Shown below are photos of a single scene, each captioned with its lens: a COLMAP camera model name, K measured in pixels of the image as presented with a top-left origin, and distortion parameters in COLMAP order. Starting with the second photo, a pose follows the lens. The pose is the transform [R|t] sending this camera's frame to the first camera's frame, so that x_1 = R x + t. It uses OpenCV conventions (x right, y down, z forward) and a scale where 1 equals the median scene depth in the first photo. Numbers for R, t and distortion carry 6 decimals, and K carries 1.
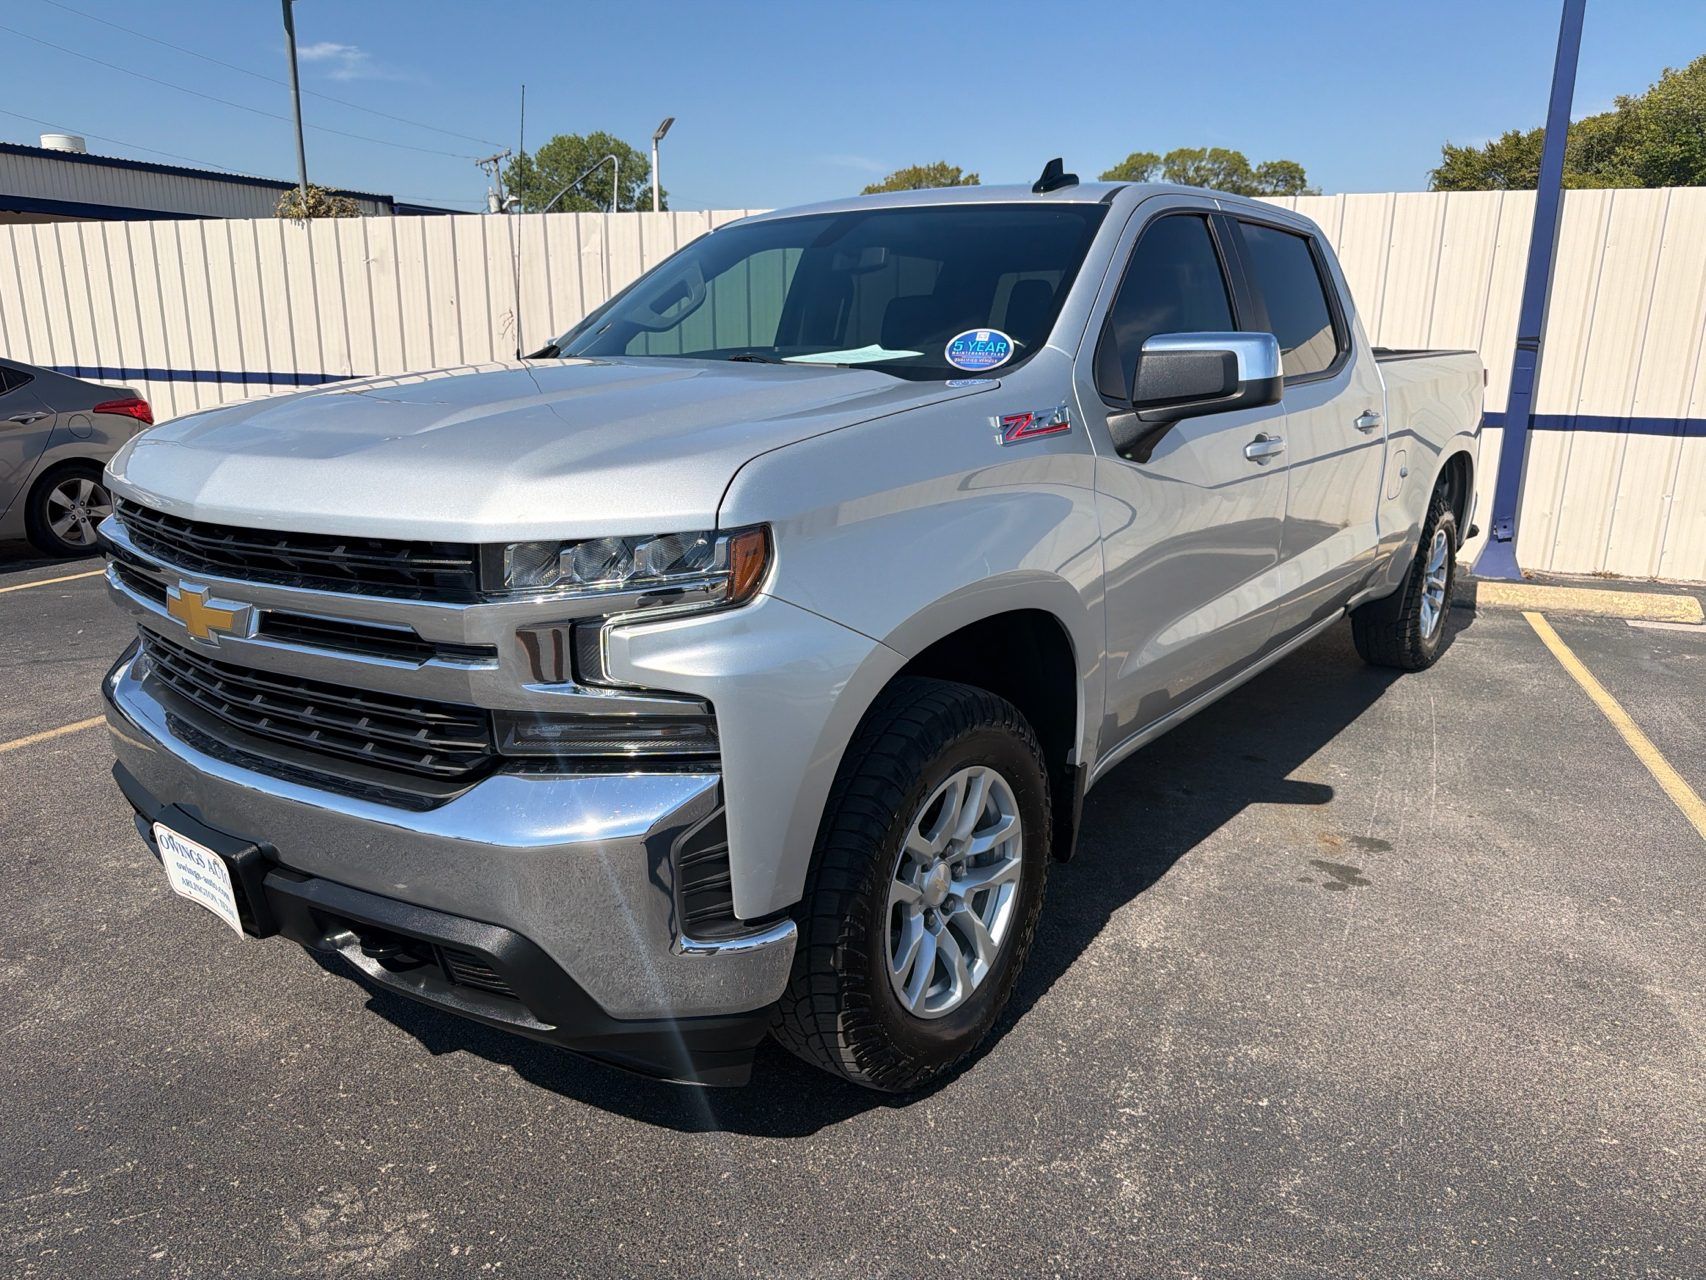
lens RADIAL K [[1261.1, 0, 871.3], [0, 1261.1, 640.9], [0, 0, 1]] dist [0.010296, -0.011228]
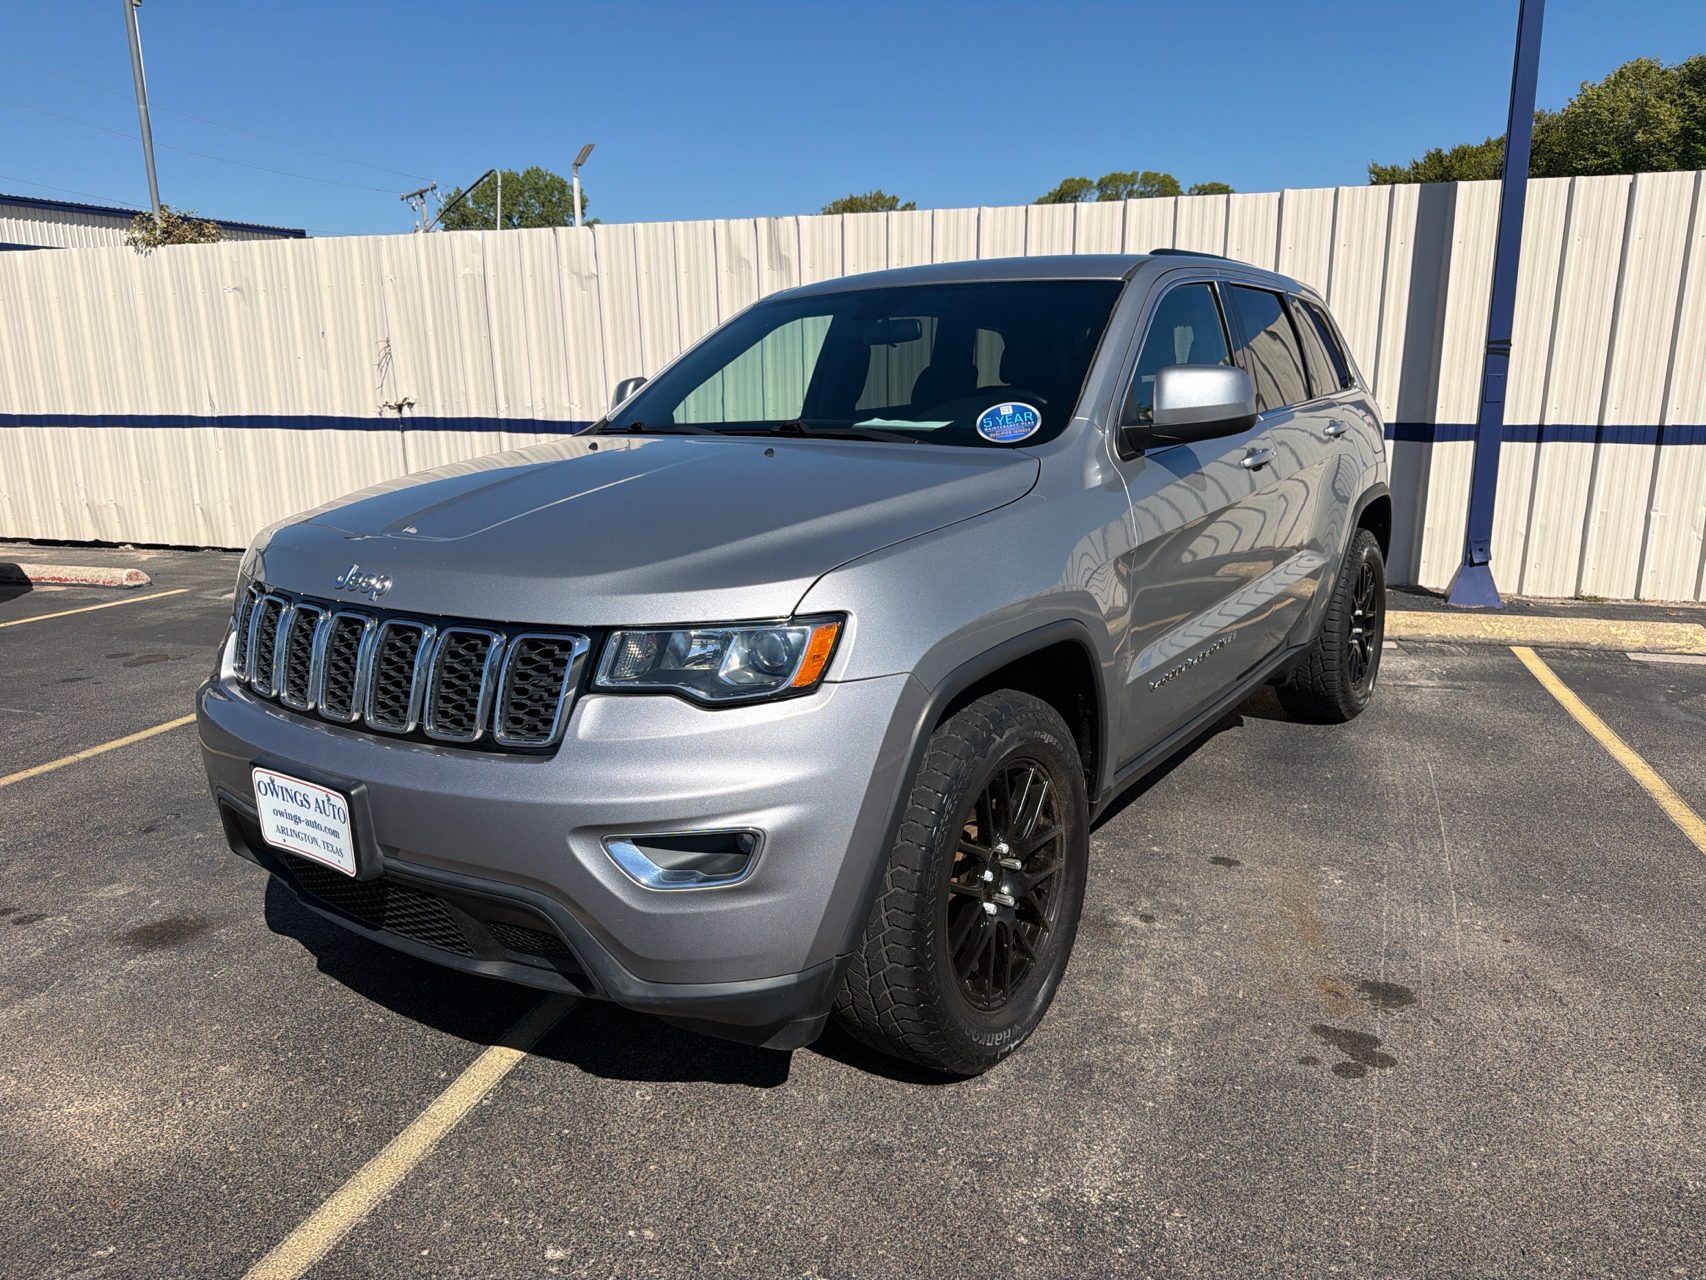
lens RADIAL K [[1261.1, 0, 871.3], [0, 1261.1, 640.9], [0, 0, 1]] dist [0.010296, -0.011228]
pose [[0.998730, -0.033194, 0.037910, 0.045564], [0.033959, 0.999228, -0.019732, -0.033820], [-0.037226, 0.020994, 0.999086, 0.177479]]
